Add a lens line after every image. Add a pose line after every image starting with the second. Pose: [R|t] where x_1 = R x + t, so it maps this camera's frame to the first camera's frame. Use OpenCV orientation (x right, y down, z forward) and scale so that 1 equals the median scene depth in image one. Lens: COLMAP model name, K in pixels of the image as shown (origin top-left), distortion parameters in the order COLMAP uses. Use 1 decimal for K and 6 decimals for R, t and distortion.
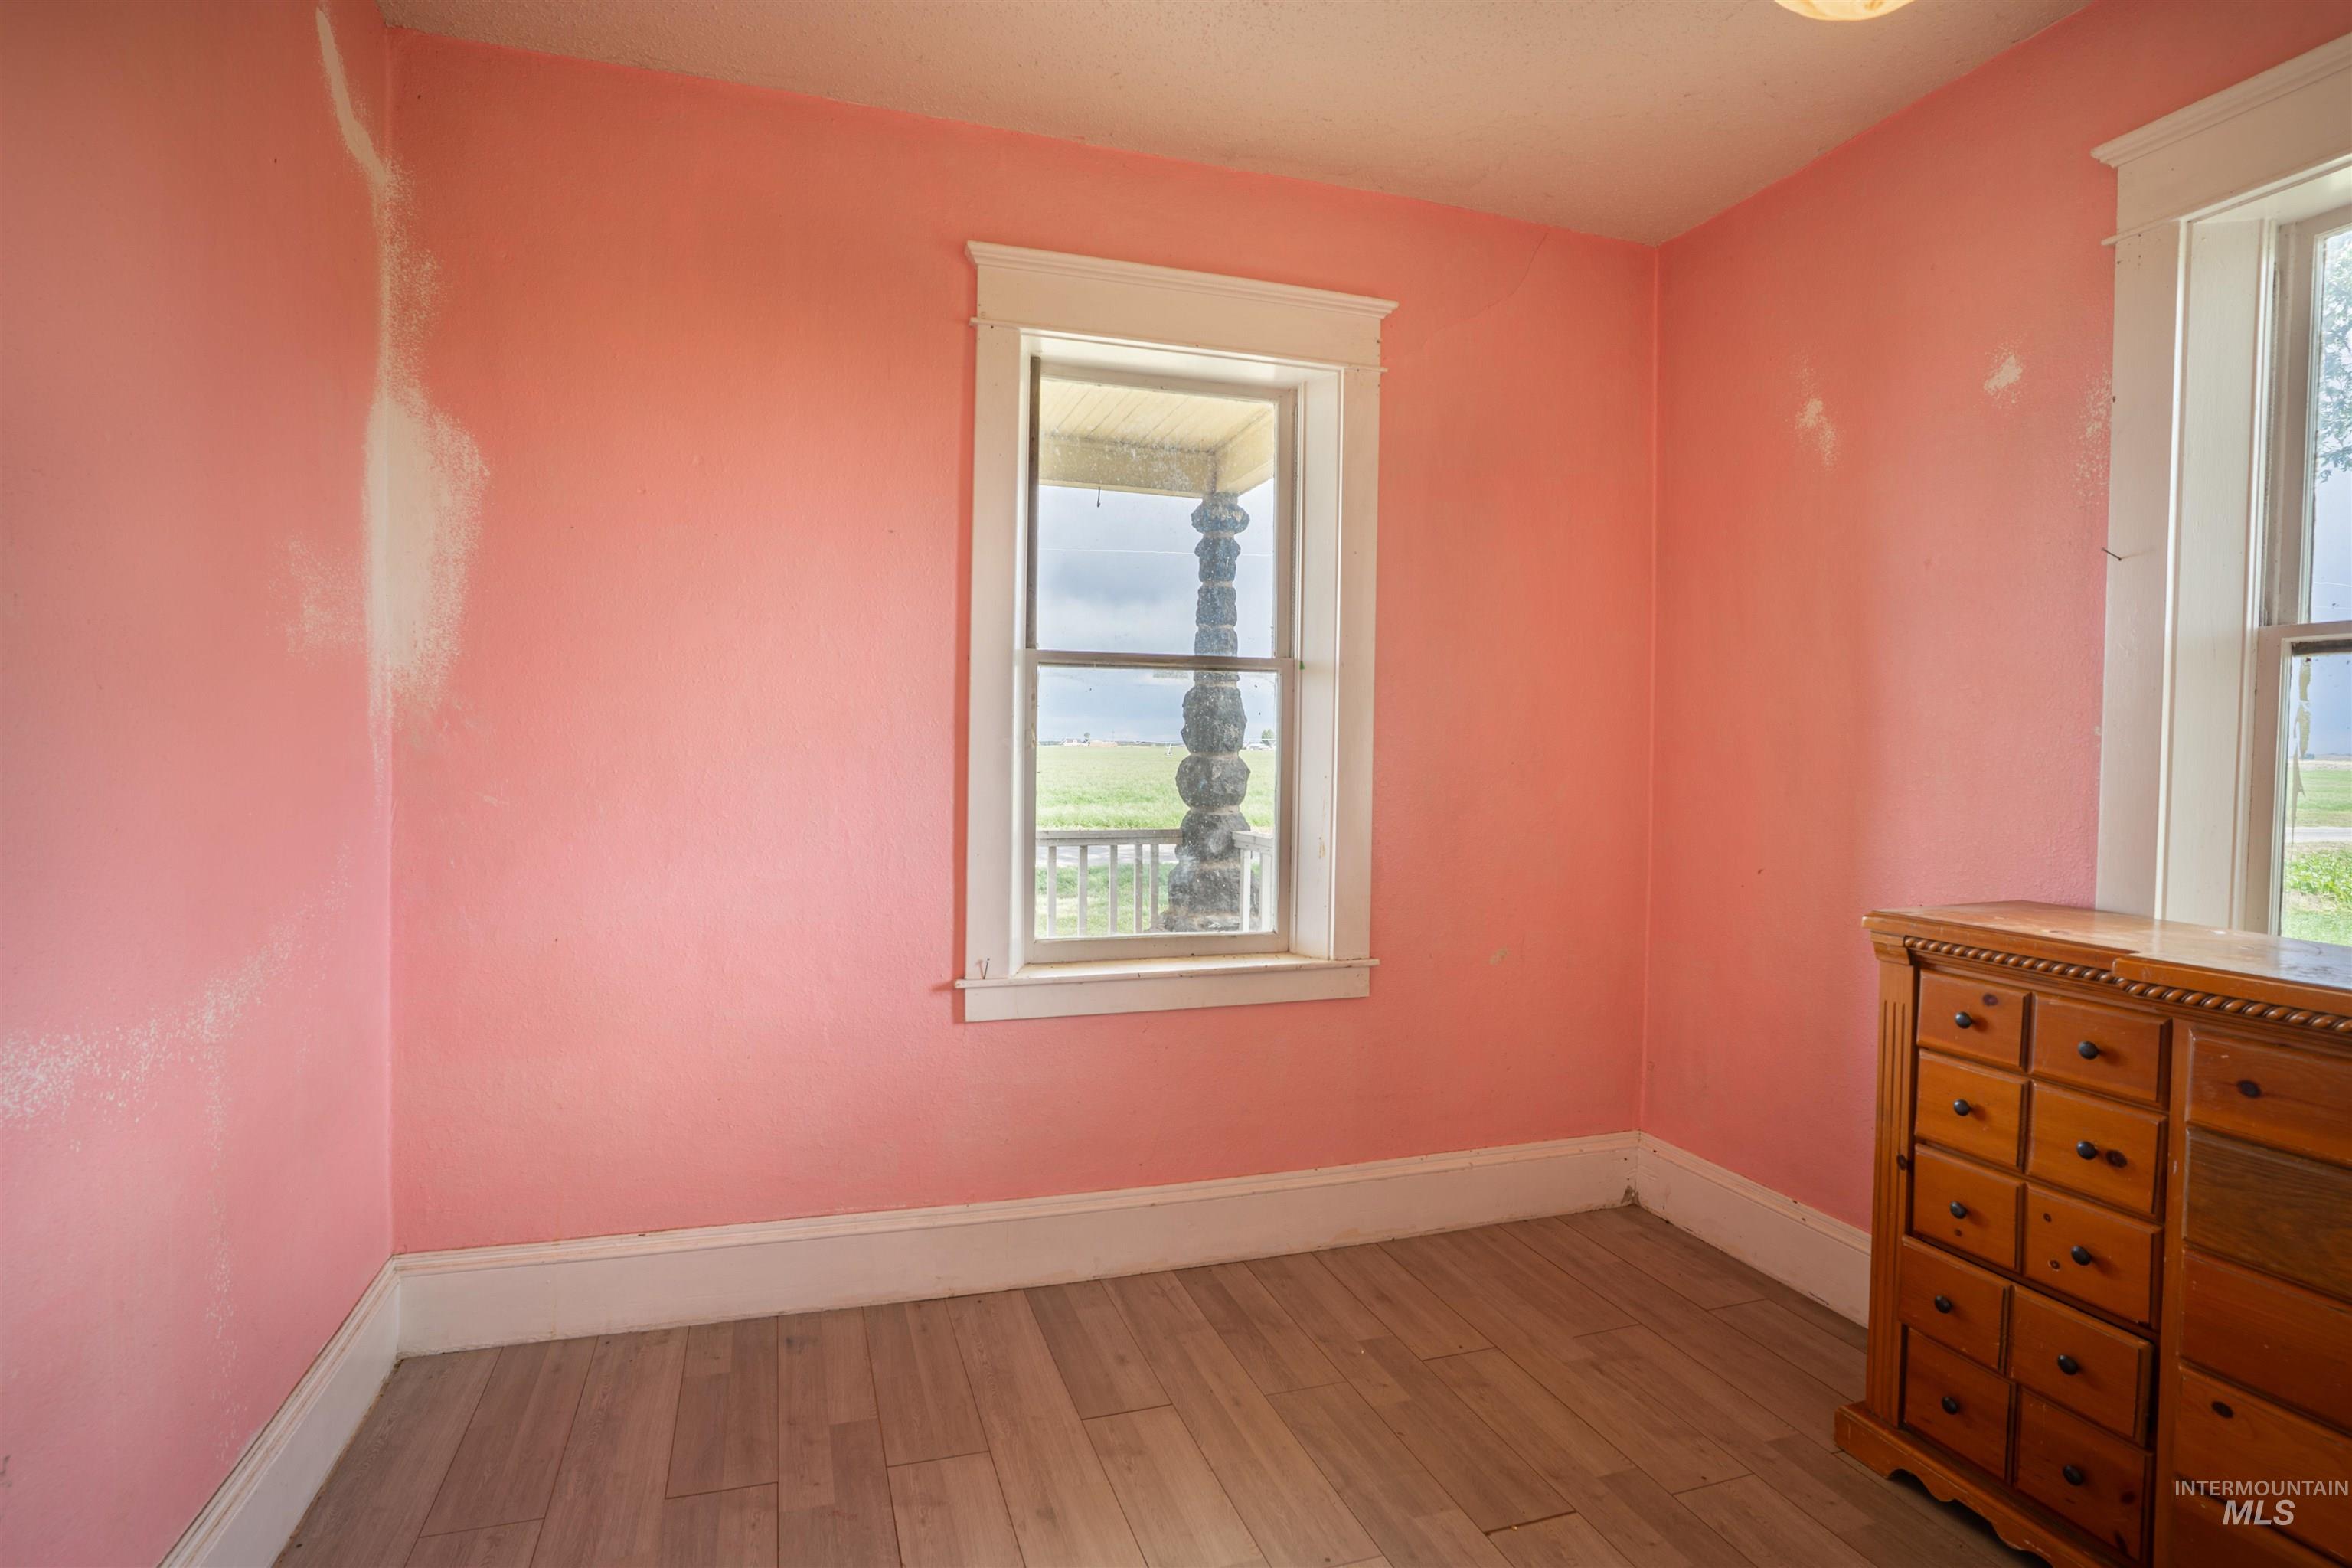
lens RADIAL K [[1180.4, 0, 1167.9], [0, 1180.4, 791.3], [0, 0, 1]] dist [-0.074460, 0.040156]
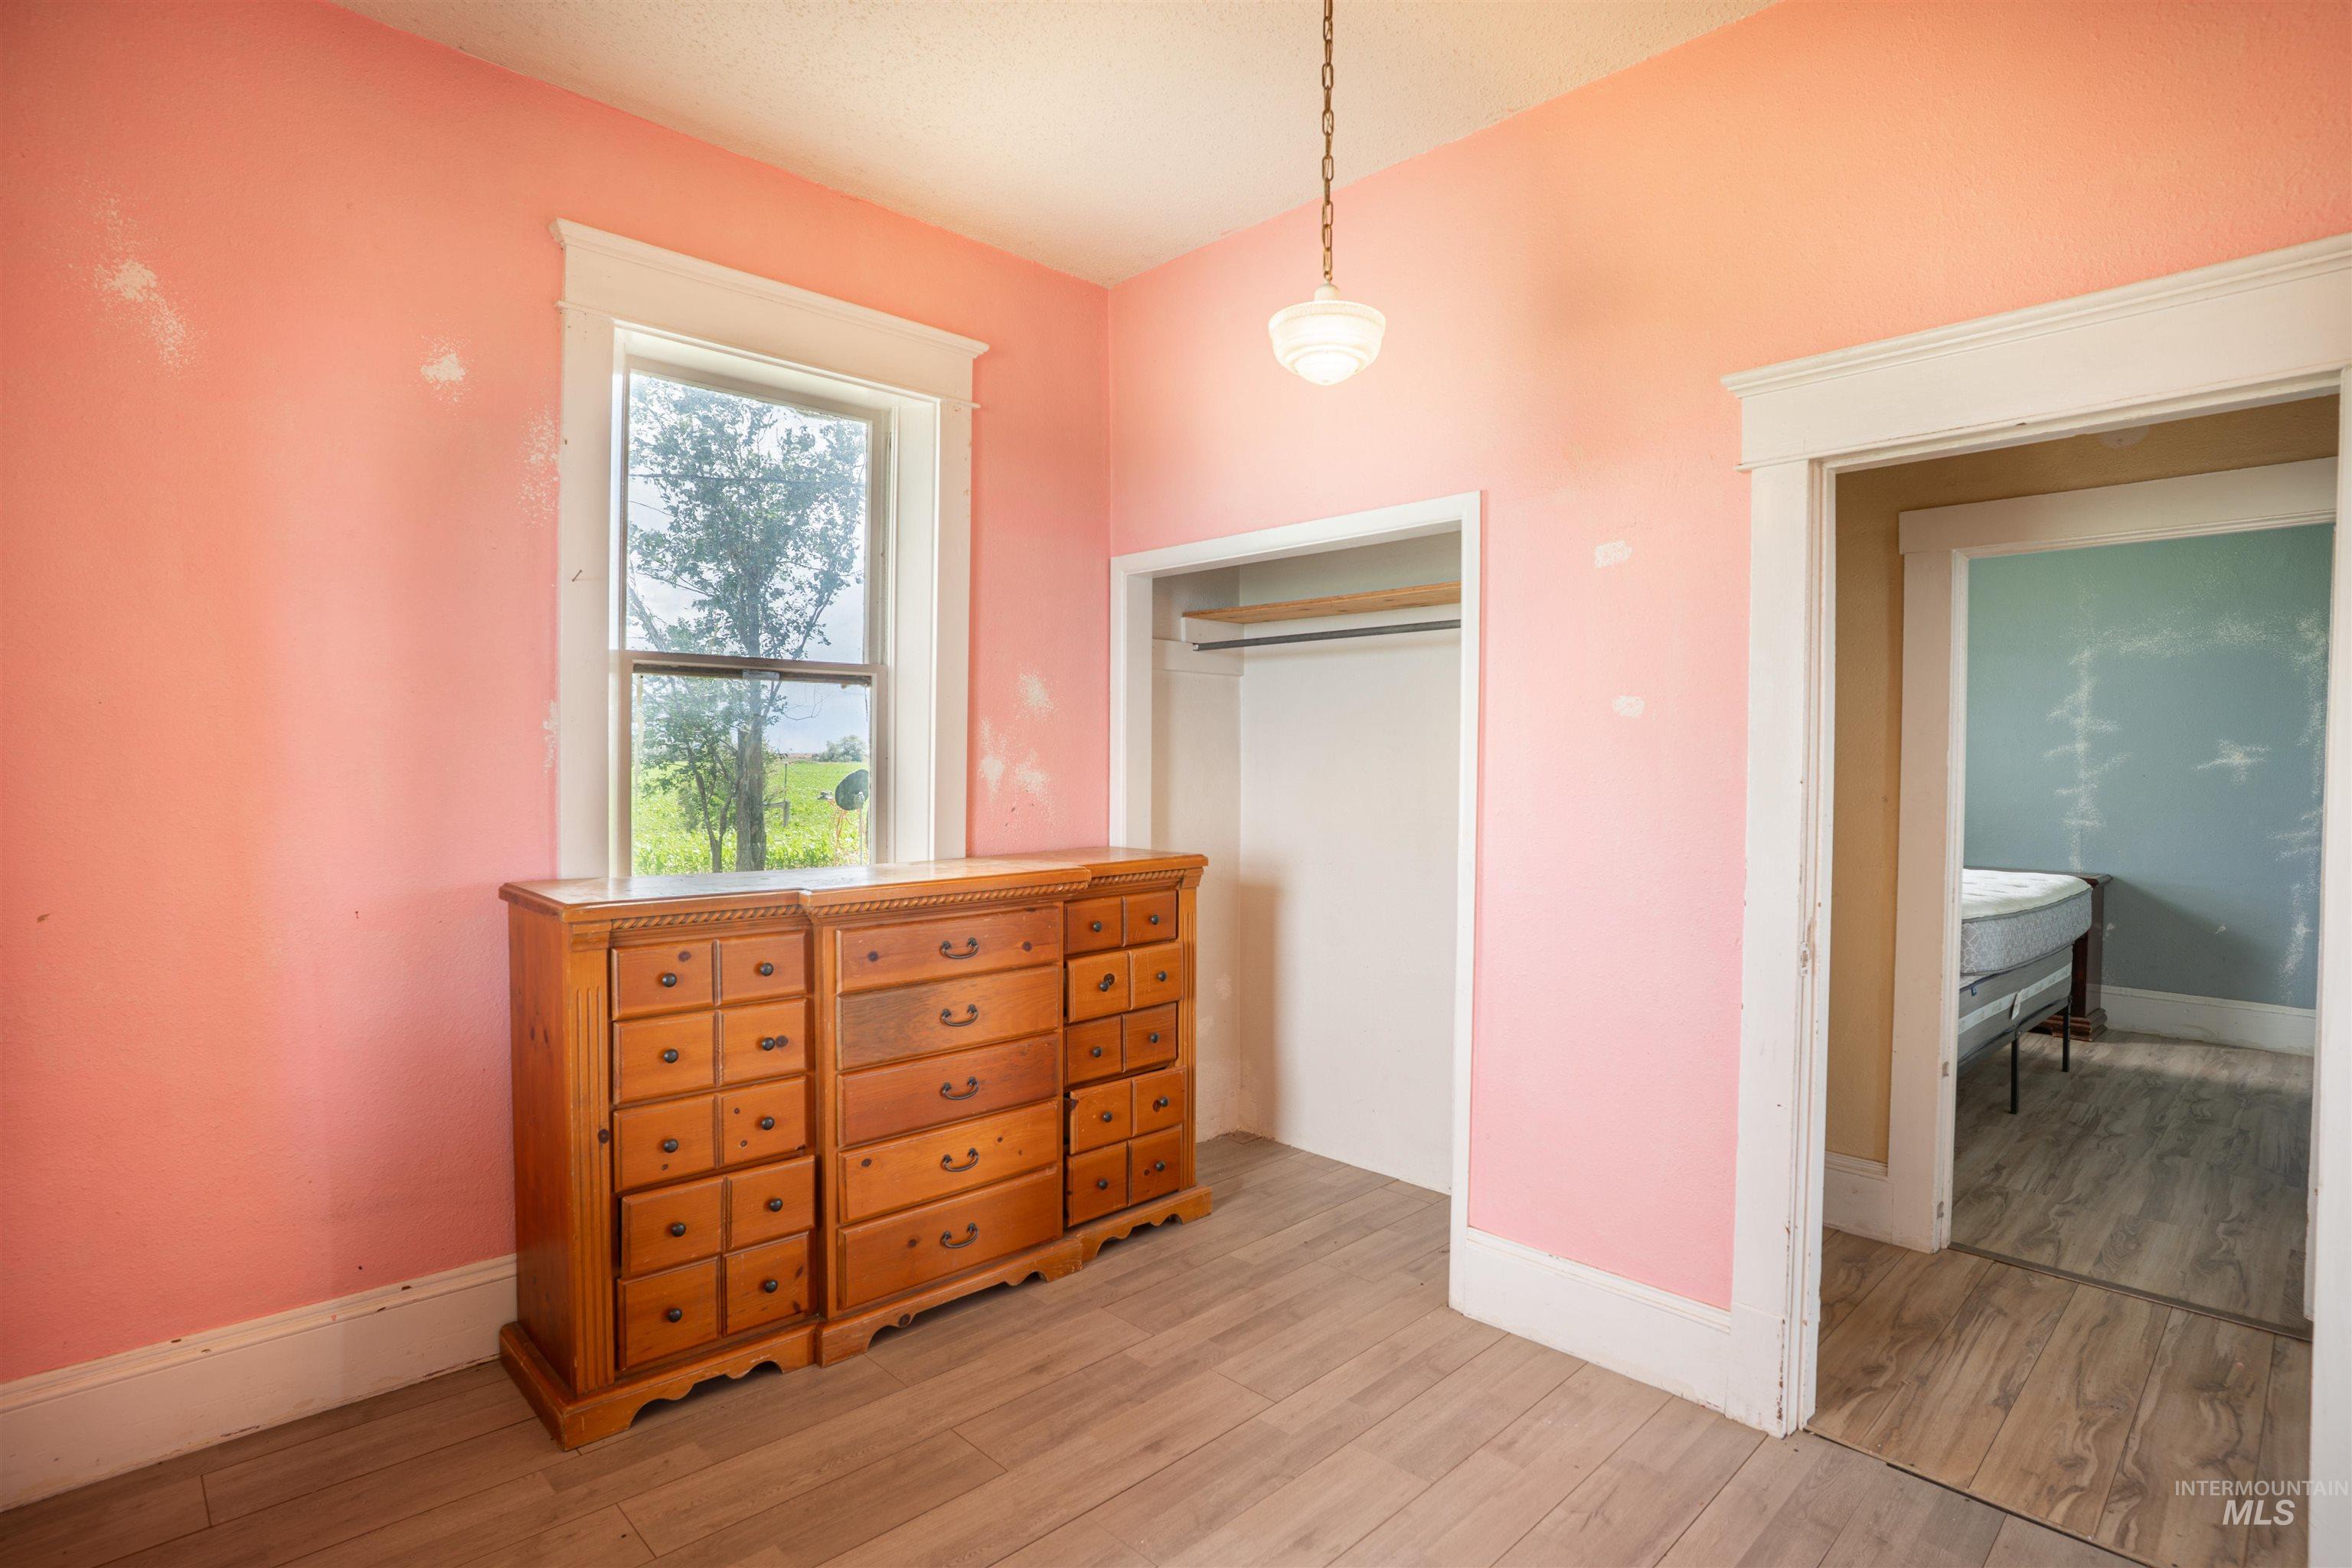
lens RADIAL K [[1180.4, 0, 1167.9], [0, 1180.4, 791.3], [0, 0, 1]] dist [-0.074460, 0.040156]
pose [[-0.421184, -0.043417, 0.905935, -0.561987], [0.020296, 0.998152, 0.057273, -0.045135], [-0.906748, 0.042509, -0.419525, 1.034438]]
